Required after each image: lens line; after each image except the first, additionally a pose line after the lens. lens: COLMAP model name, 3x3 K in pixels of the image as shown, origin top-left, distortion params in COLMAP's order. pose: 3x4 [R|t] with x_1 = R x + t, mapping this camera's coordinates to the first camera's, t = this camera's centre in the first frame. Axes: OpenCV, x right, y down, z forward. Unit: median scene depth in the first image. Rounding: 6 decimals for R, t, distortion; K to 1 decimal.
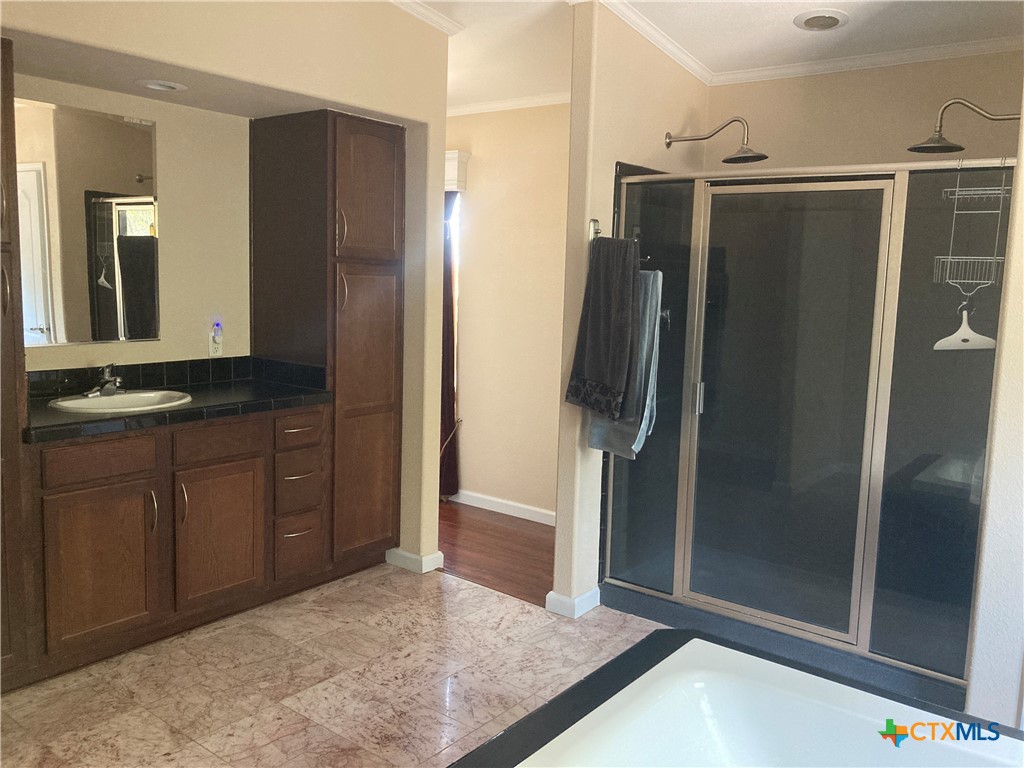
lens RADIAL K [[842.1, 0, 512.8], [0, 842.1, 376.8], [0, 0, 1]] dist [0.040660, -0.039932]
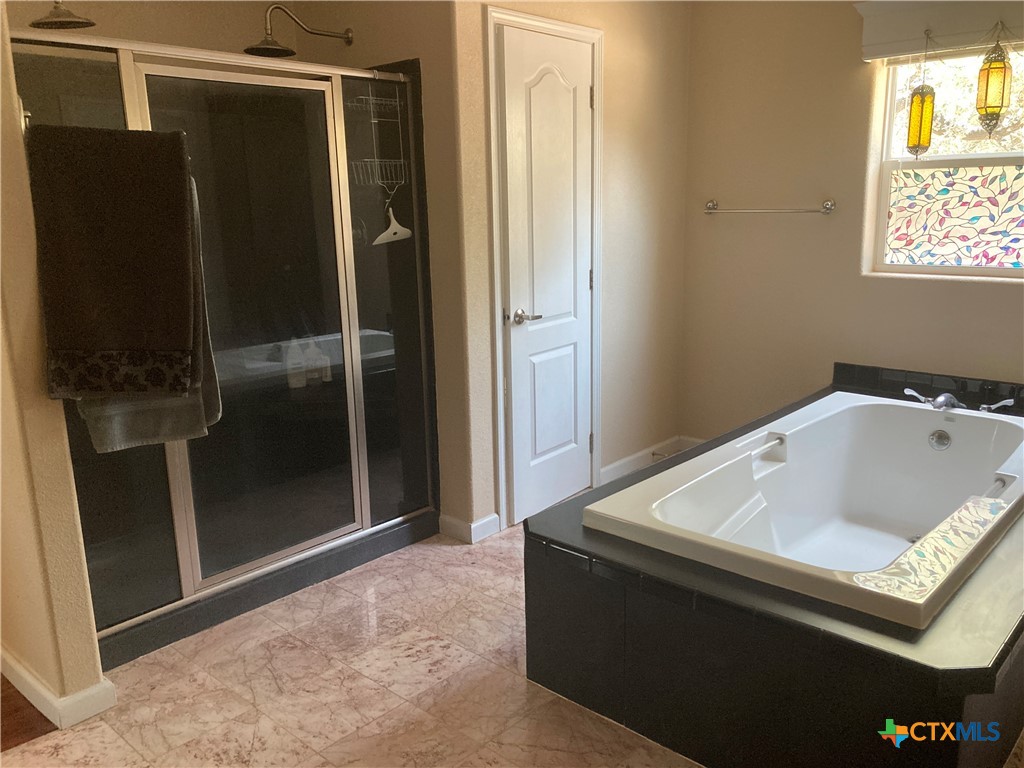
lens RADIAL K [[842.1, 0, 507.6], [0, 842.1, 387.9], [0, 0, 1]] dist [0.040660, -0.039932]
pose [[0.086547, -0.254022, 0.963319, -0.521480], [0.153707, 0.958773, 0.239014, -0.076900], [-0.984319, 0.127383, 0.122024, 0.607237]]
